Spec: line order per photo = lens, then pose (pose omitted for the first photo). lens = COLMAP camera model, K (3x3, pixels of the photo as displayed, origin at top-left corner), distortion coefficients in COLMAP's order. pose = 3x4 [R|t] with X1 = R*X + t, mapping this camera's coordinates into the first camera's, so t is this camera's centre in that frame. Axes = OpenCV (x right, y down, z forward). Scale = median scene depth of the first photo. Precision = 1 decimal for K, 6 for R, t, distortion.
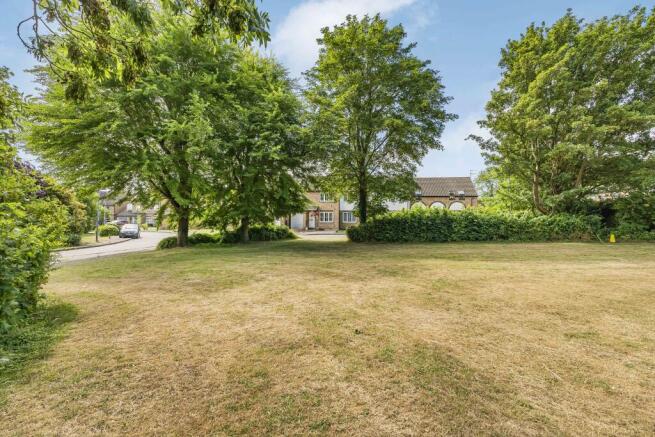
lens RADIAL K [[288.7, 0, 329.5], [0, 288.7, 220.5], [0, 0, 1]] dist [0.001860, 0.000152]
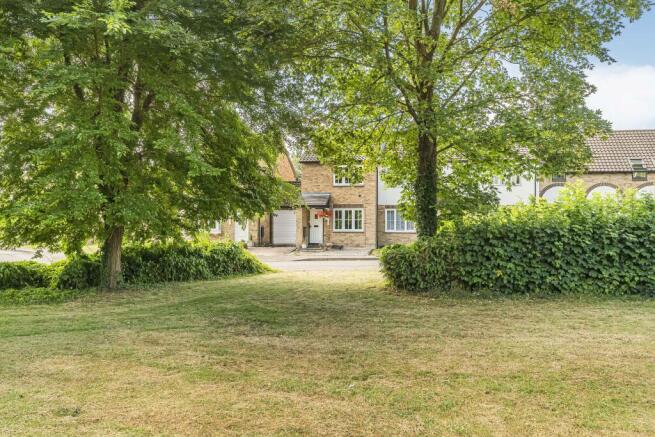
lens RADIAL K [[517.5, 0, 327.5], [0, 517.5, 218.5], [0, 0, 1]] dist [0.004610, 0.000229]
pose [[0.996122, 0.000712, -0.087976, 0.044298], [-0.001813, 0.999921, -0.012429, -0.005751], [0.087960, 0.012540, 0.996045, 0.308265]]
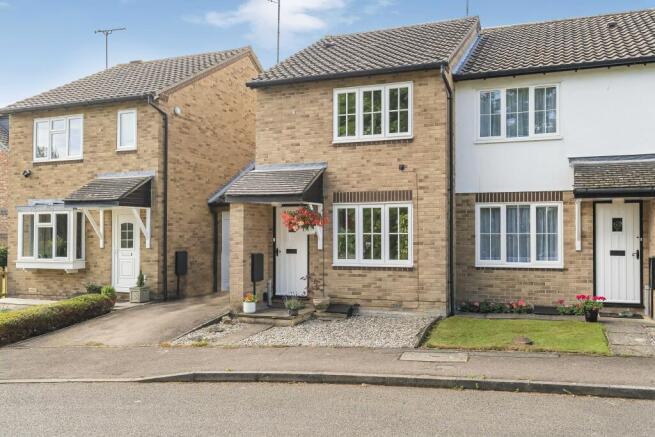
lens RADIAL K [[651.2, 0, 327.5], [0, 651.2, 218.5], [0, 0, 1]] dist [0.007875, 0.001551]
pose [[0.972297, -0.011074, -0.233484, 0.082132], [0.005702, 0.999704, -0.023669, -0.018695], [0.233677, 0.021682, 0.972072, 0.997606]]
